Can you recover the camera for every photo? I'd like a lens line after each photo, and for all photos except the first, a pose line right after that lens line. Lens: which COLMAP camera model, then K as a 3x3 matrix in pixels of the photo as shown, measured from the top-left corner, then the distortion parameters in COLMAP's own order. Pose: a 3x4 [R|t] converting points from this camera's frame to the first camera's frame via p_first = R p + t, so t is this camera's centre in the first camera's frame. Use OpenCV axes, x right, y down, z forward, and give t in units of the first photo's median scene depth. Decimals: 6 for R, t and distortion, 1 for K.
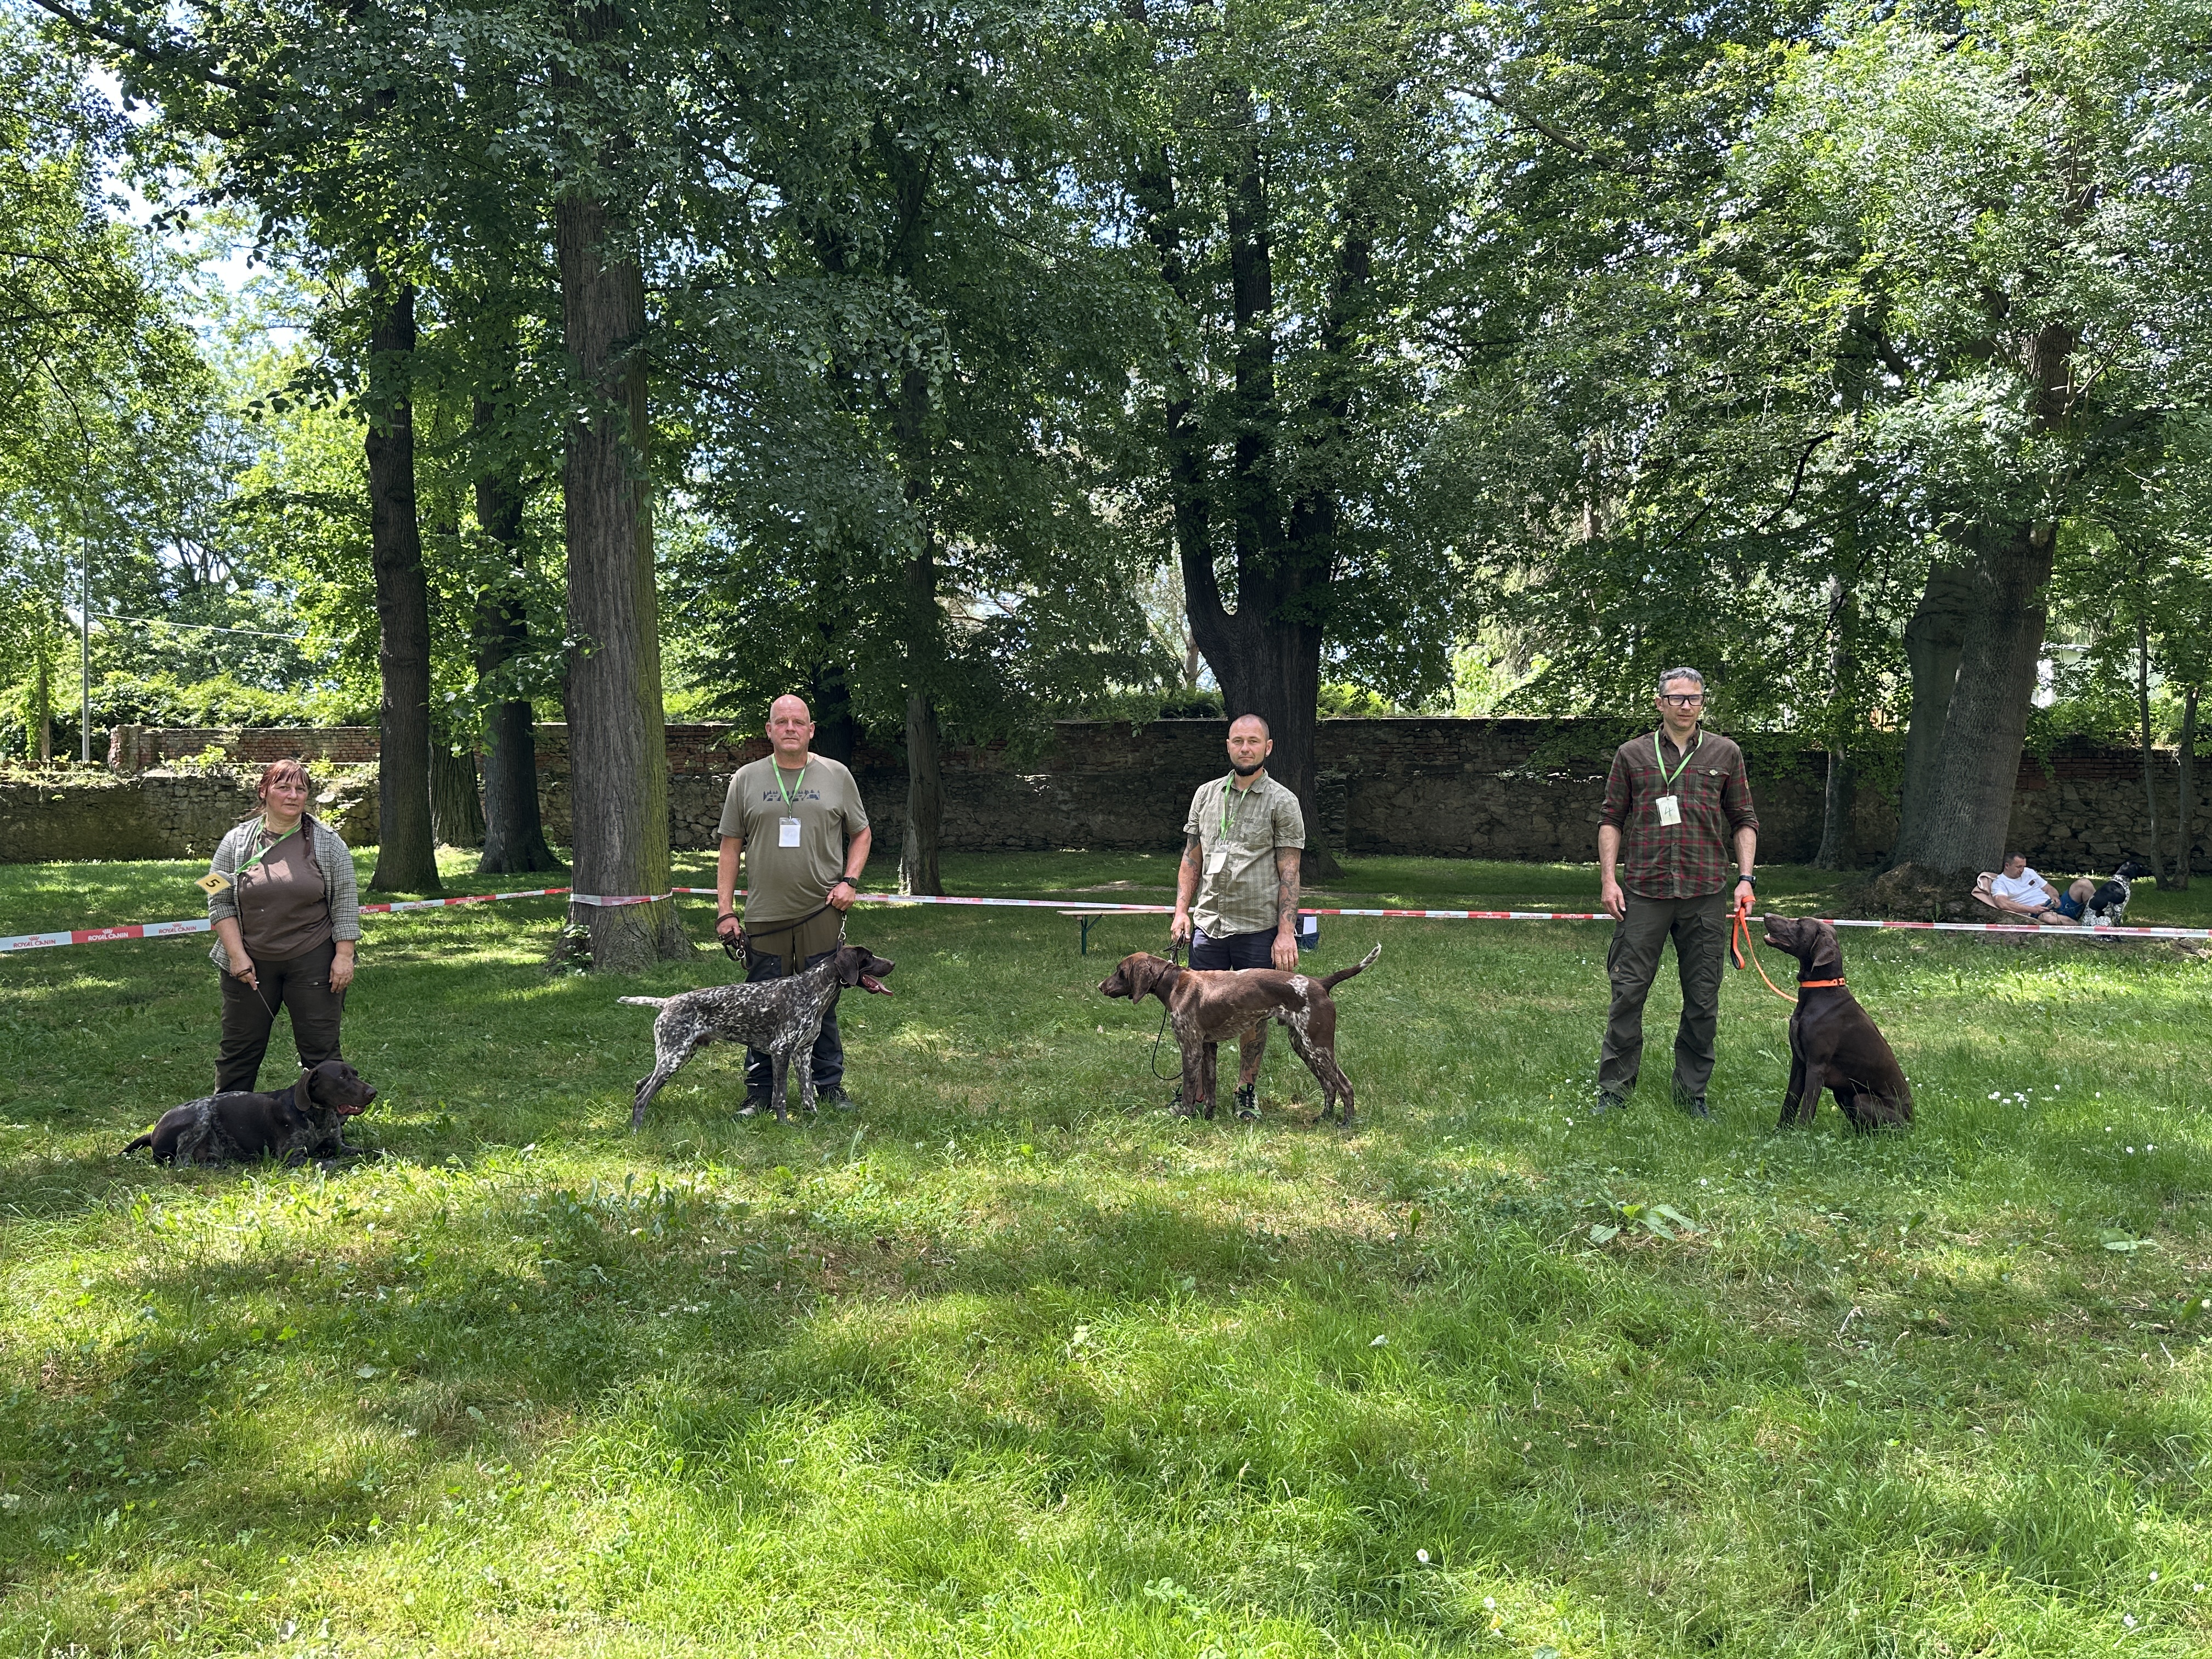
lens RADIAL K [[1536.8, 0, 1106.0], [0, 1536.8, 829.5], [0, 0, 1]] dist [0.001601, 0.000366]
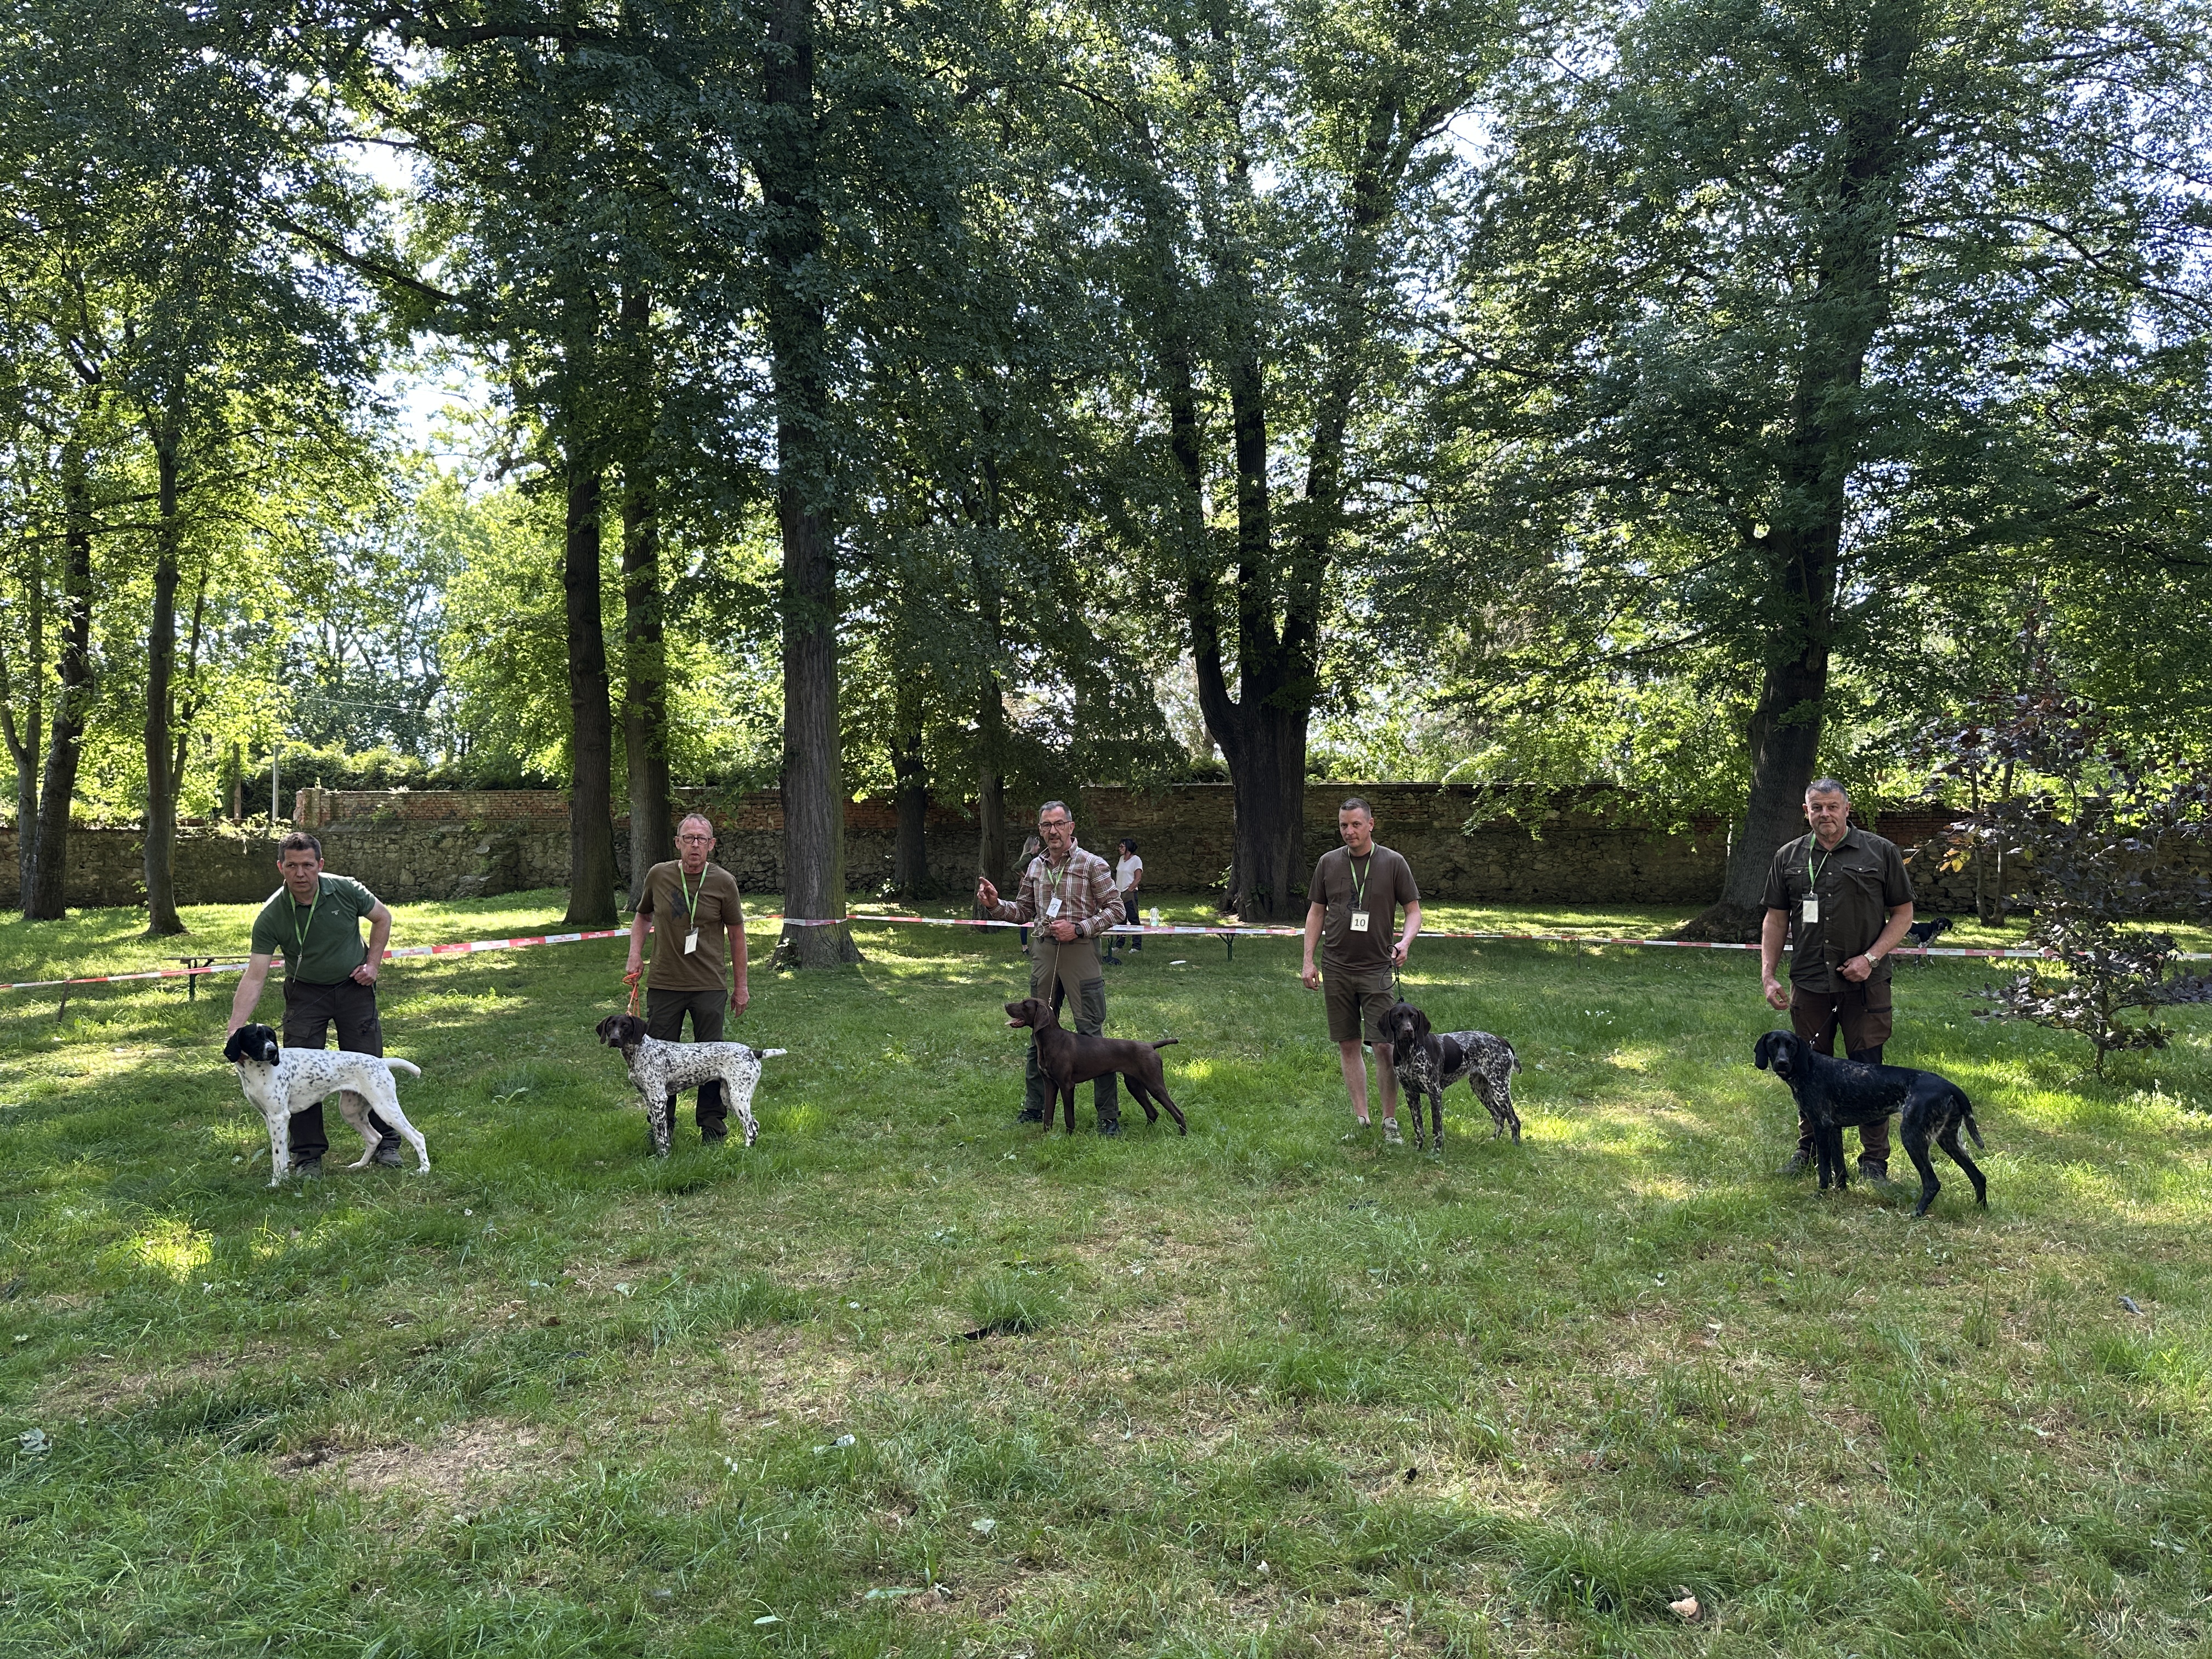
lens RADIAL K [[1536.8, 0, 1106.0], [0, 1536.8, 829.5], [0, 0, 1]] dist [0.001601, 0.000366]
pose [[0.999929, 0.008940, -0.007900, -0.008190], [-0.009257, 0.999114, -0.041045, 0.007407], [0.007526, 0.041115, 0.999126, -0.189448]]
